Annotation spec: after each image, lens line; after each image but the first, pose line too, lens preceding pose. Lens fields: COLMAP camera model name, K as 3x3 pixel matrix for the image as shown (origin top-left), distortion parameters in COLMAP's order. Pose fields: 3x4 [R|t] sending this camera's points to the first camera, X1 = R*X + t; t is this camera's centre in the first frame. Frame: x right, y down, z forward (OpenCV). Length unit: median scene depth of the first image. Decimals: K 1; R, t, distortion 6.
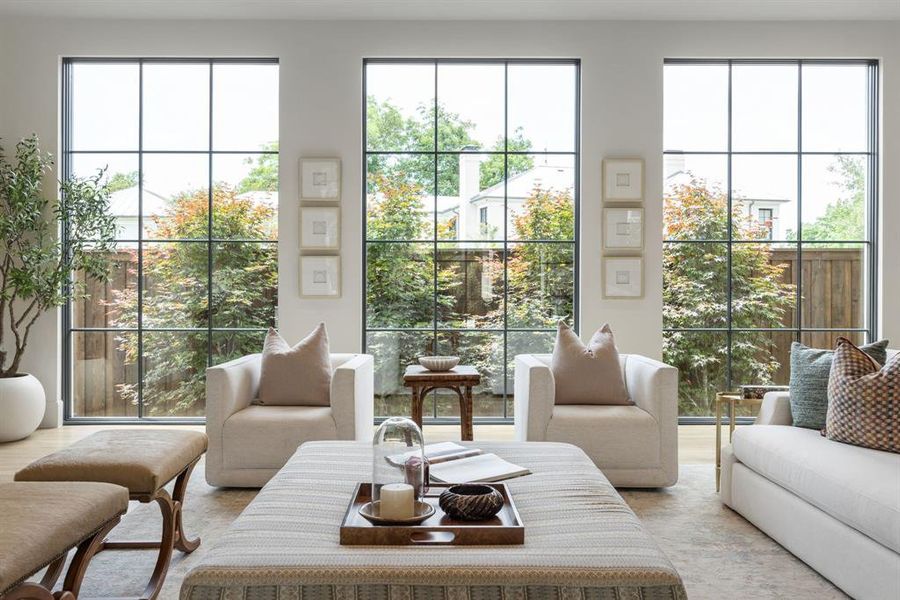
lens RADIAL K [[810.5, 0, 450.0], [0, 810.5, 293.8], [0, 0, 1]] dist [0.013146, 0.000008]
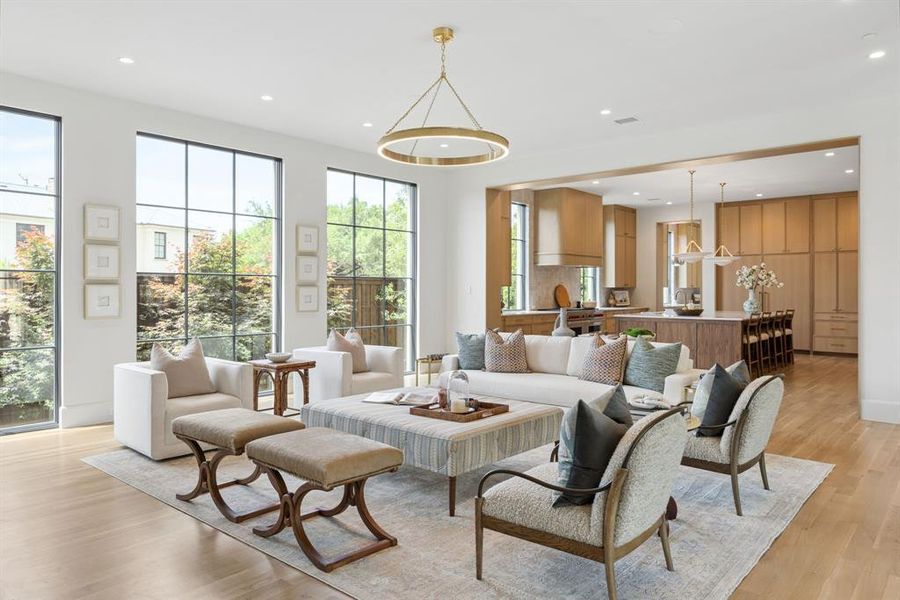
lens RADIAL K [[603.3, 0, 452.6], [0, 603.3, 298.0], [0, 0, 1]] dist [-0.002774, 0.000799]
pose [[0.670551, -0.009447, 0.741803, -0.474425], [0.027918, 0.999532, -0.012507, -0.000055], [-0.741338, 0.029096, 0.670501, -0.003799]]
